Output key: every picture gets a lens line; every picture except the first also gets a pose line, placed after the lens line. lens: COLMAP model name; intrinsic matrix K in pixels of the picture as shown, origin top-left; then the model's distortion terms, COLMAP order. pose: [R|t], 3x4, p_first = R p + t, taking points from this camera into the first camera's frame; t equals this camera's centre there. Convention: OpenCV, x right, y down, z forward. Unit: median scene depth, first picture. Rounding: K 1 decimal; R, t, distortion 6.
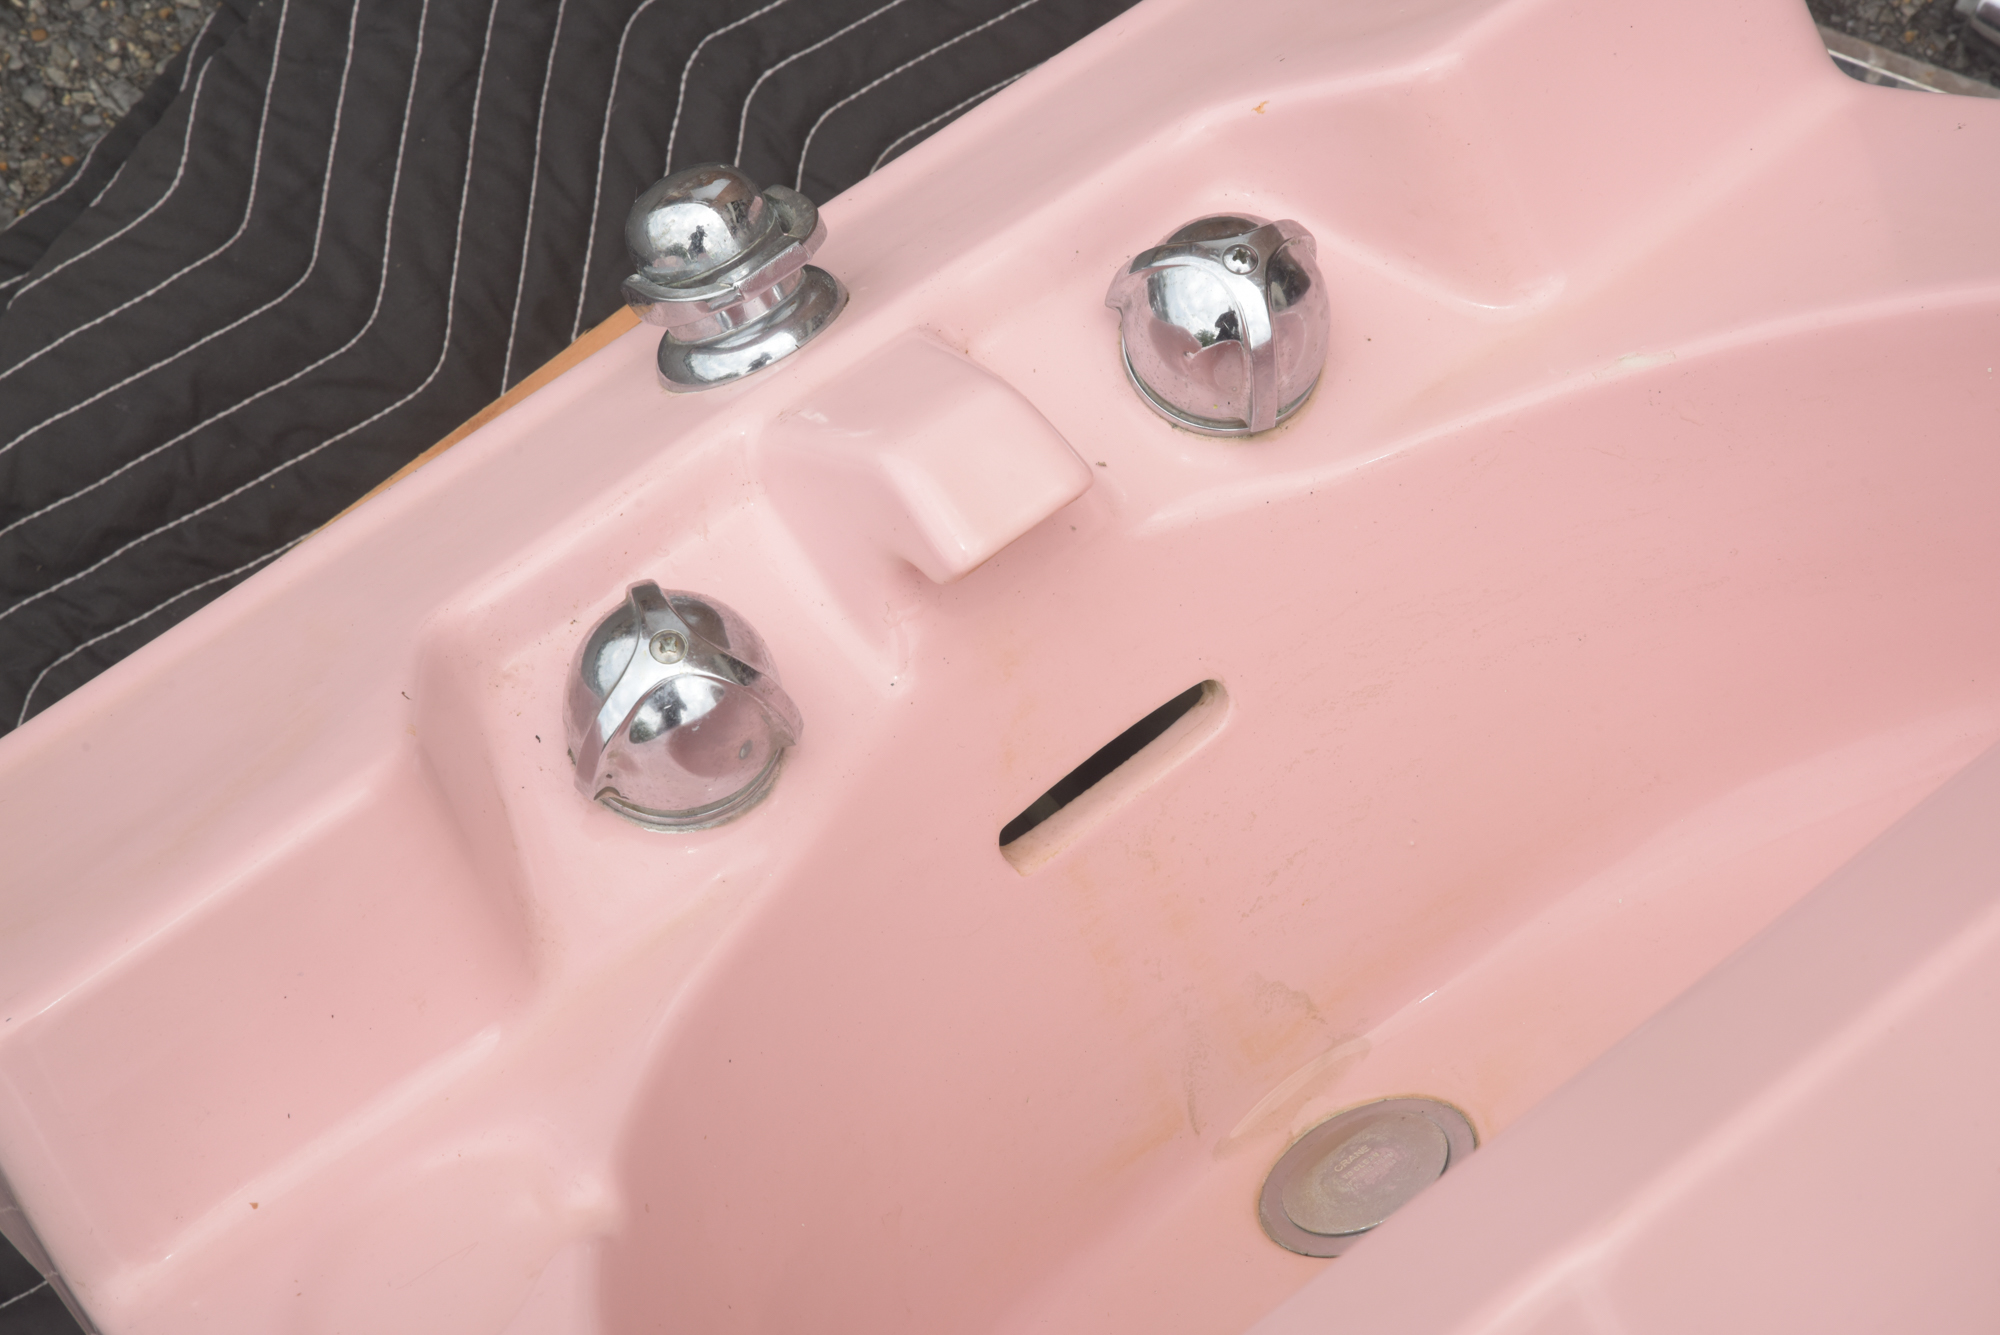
lens RADIAL K [[3527.0, 0, 1000.0], [0, 3527.0, 667.5], [0, 0, 1]] dist [0.169391, 0.106065]
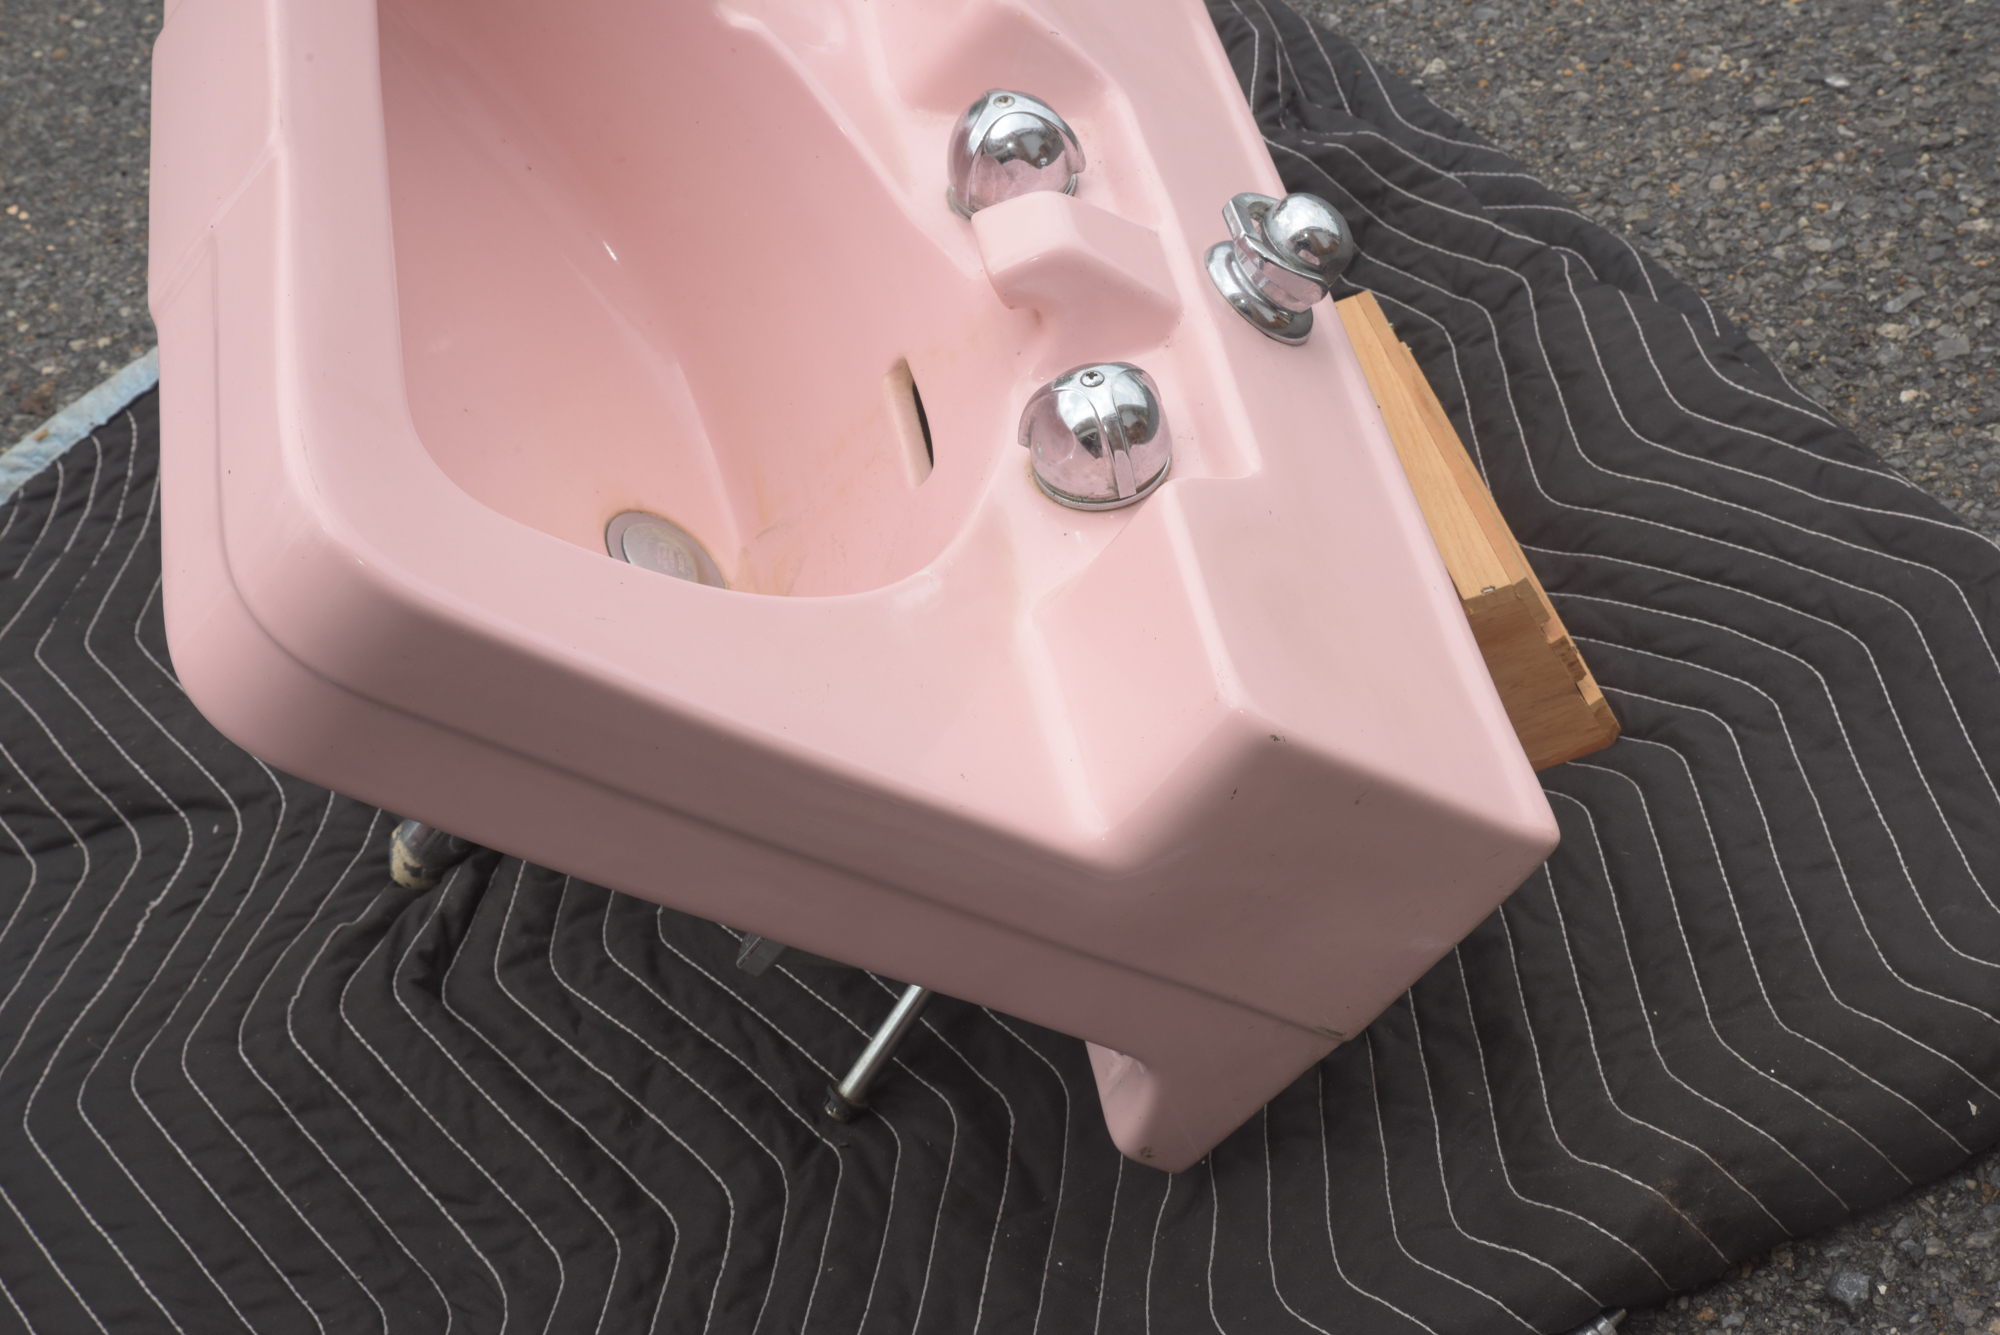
lens RADIAL K [[2910.0, 0, 1000.0], [0, 2910.0, 667.5], [0, 0, 1]] dist [0.088151, -0.000967]
pose [[-0.477560, 0.643726, -0.597958, 0.692265], [-0.751094, 0.053989, 0.657984, -0.684693], [0.455844, 0.763350, 0.457715, 0.406445]]
